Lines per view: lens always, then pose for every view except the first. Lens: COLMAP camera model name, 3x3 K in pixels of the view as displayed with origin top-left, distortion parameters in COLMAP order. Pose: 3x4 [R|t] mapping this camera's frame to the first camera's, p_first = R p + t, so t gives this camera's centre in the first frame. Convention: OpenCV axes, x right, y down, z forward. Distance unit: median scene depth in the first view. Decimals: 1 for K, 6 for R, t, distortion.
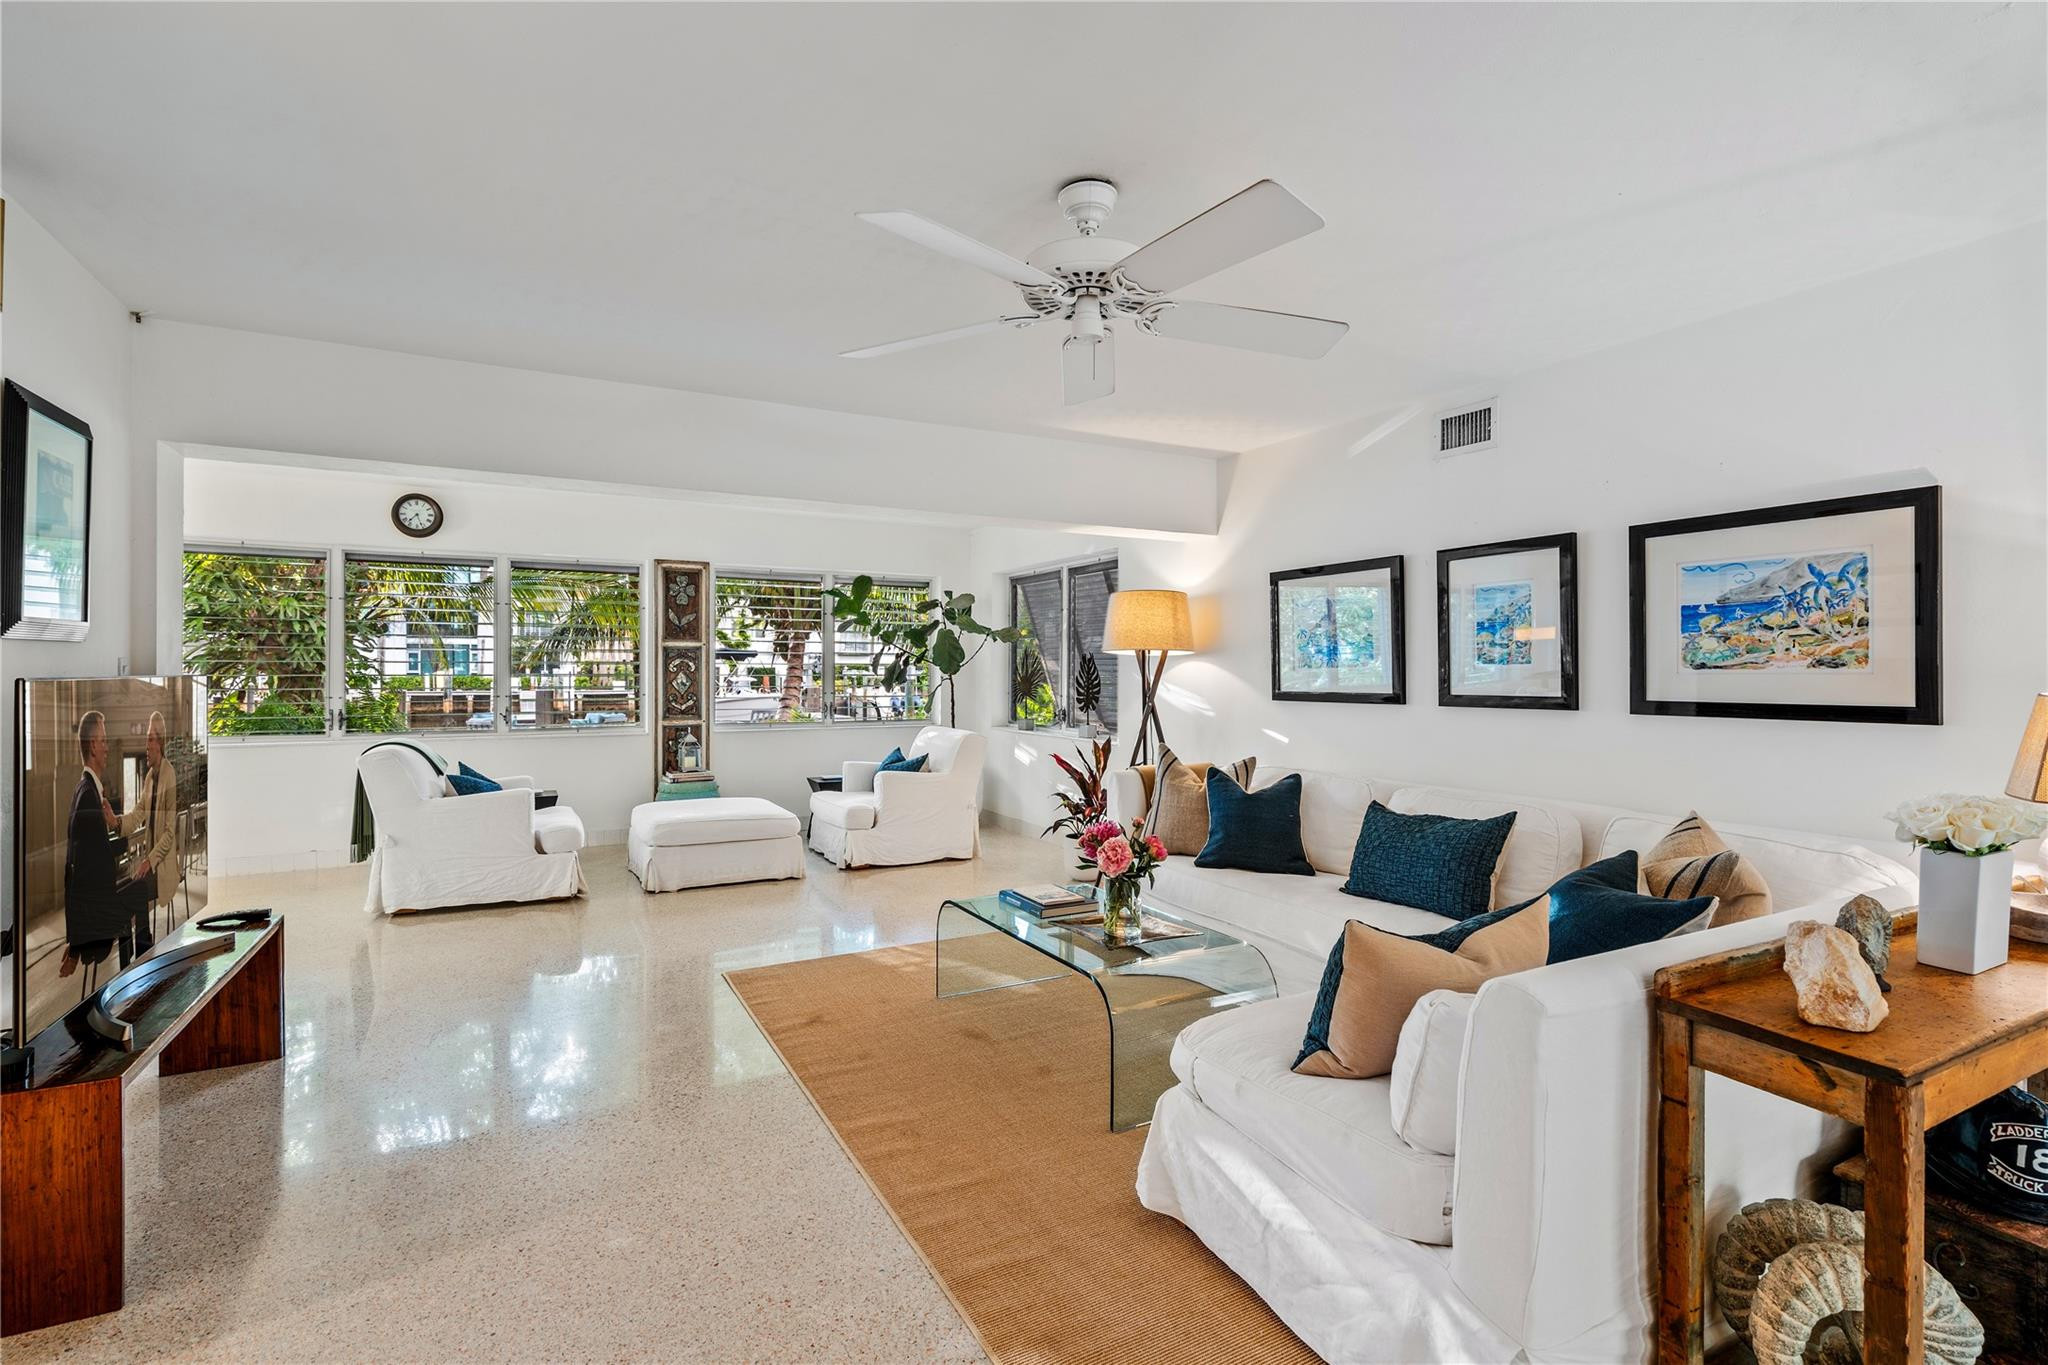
lens RADIAL K [[926.0, 0, 983.1], [0, 926.0, 674.6], [0, 0, 1]] dist [-0.004102, 0.001804]
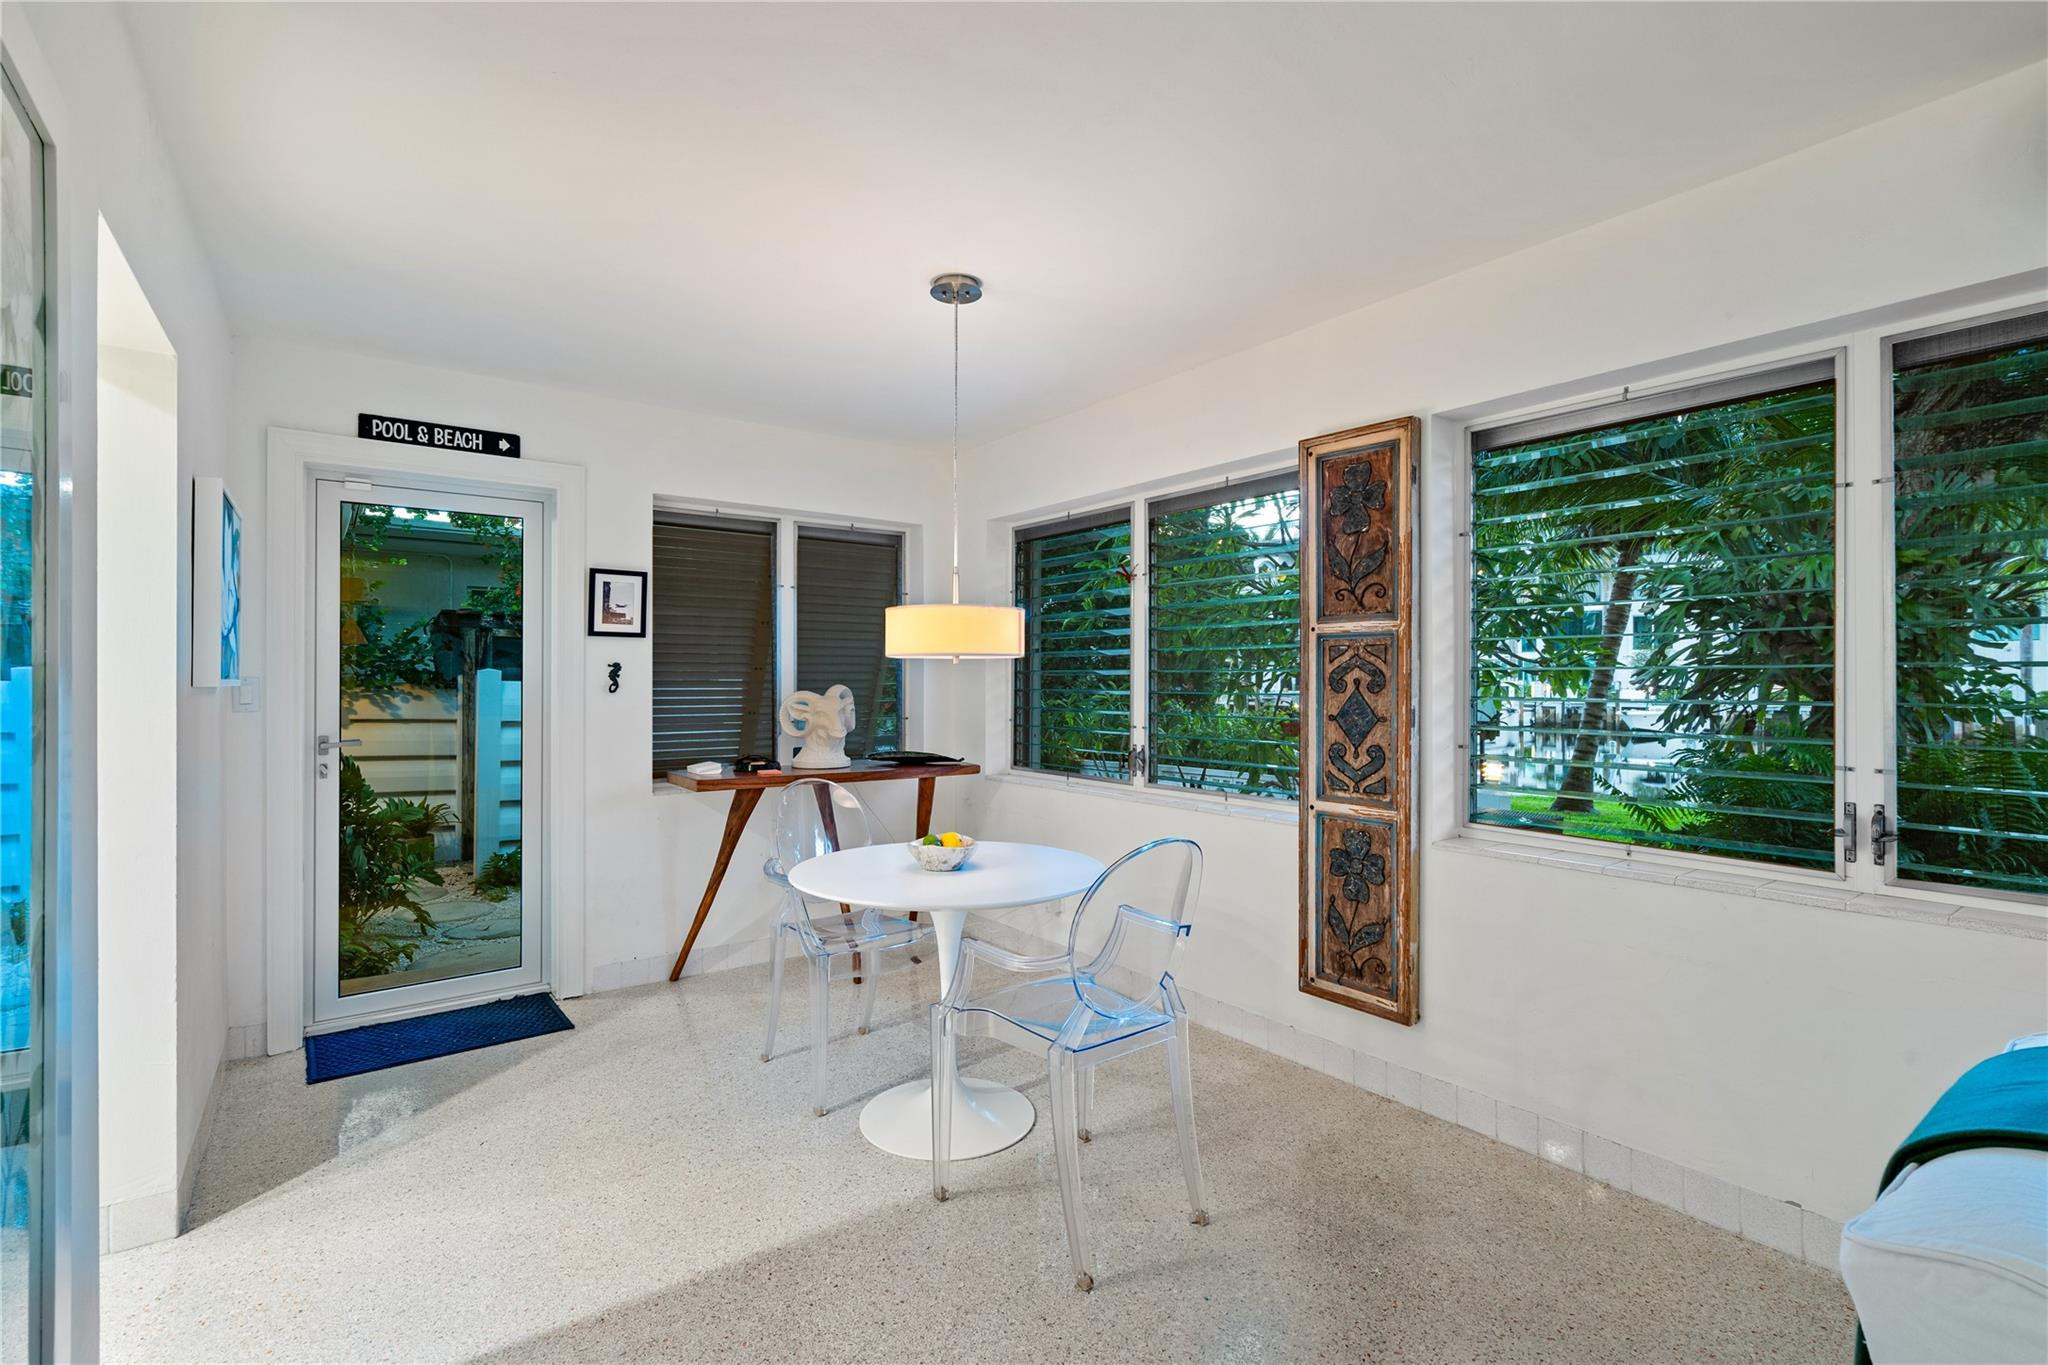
lens RADIAL K [[926.0, 0, 1041.7], [0, 926.0, 671.8], [0, 0, 1]] dist [-0.004102, 0.001804]
pose [[0.175507, -0.012203, -0.984403, -0.506905], [-0.003898, 0.999907, -0.013090, -0.006700], [0.984471, 0.006135, 0.175443, 0.777212]]
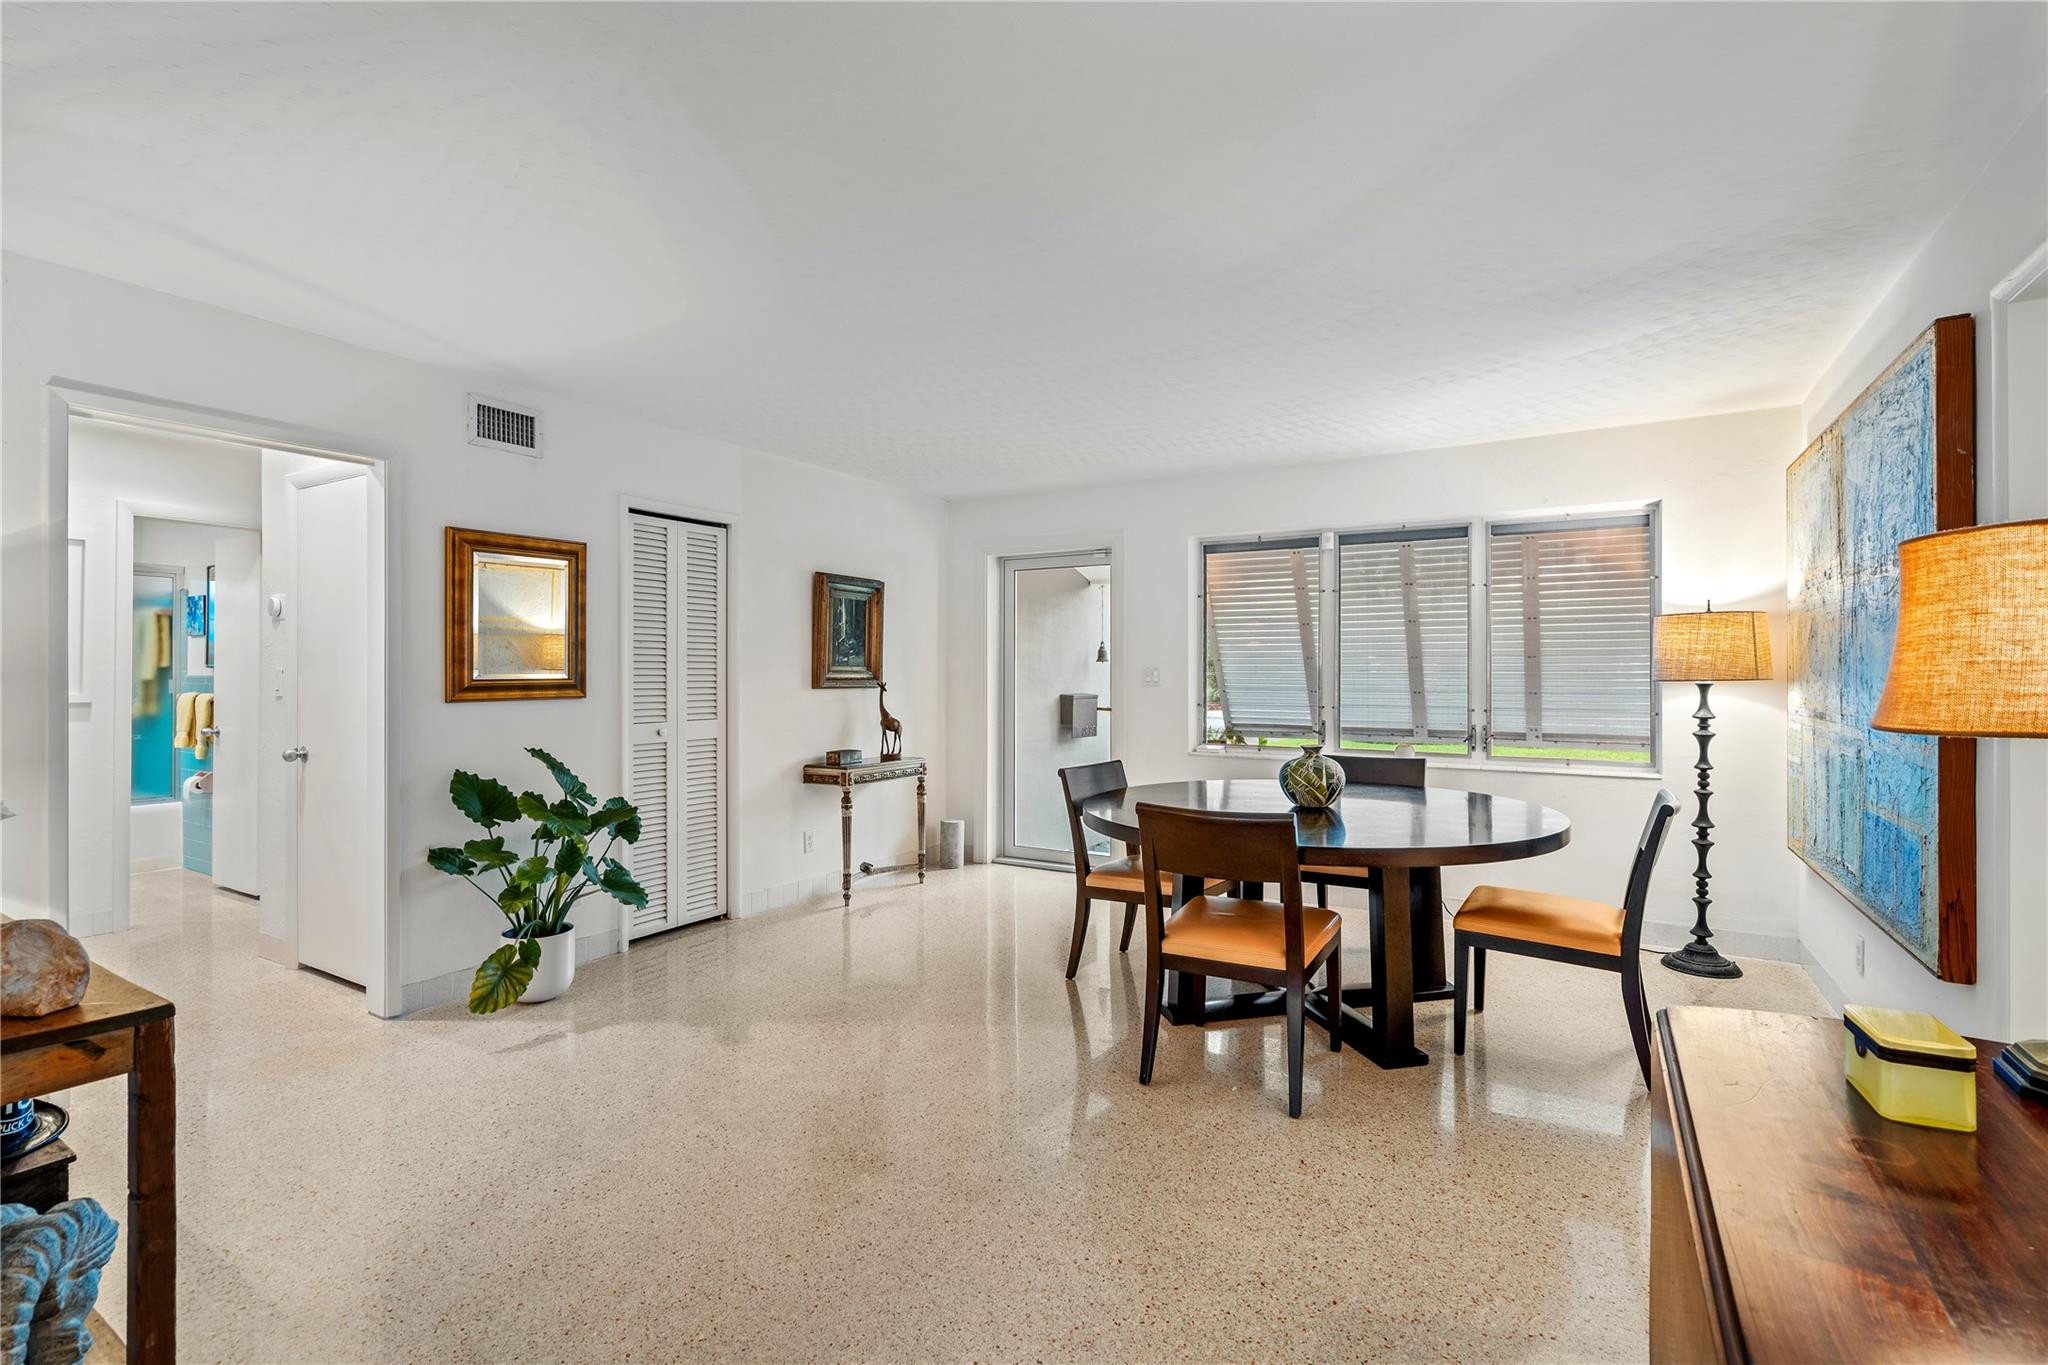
lens RADIAL K [[926.0, 0, 1040.6], [0, 926.0, 664.0], [0, 0, 1]] dist [-0.004102, 0.001804]
pose [[-0.528937, 0.002997, 0.848656, -0.158928], [0.001546, 0.999996, -0.002567, -0.001919], [-0.848660, -0.000046, -0.528939, 0.171031]]
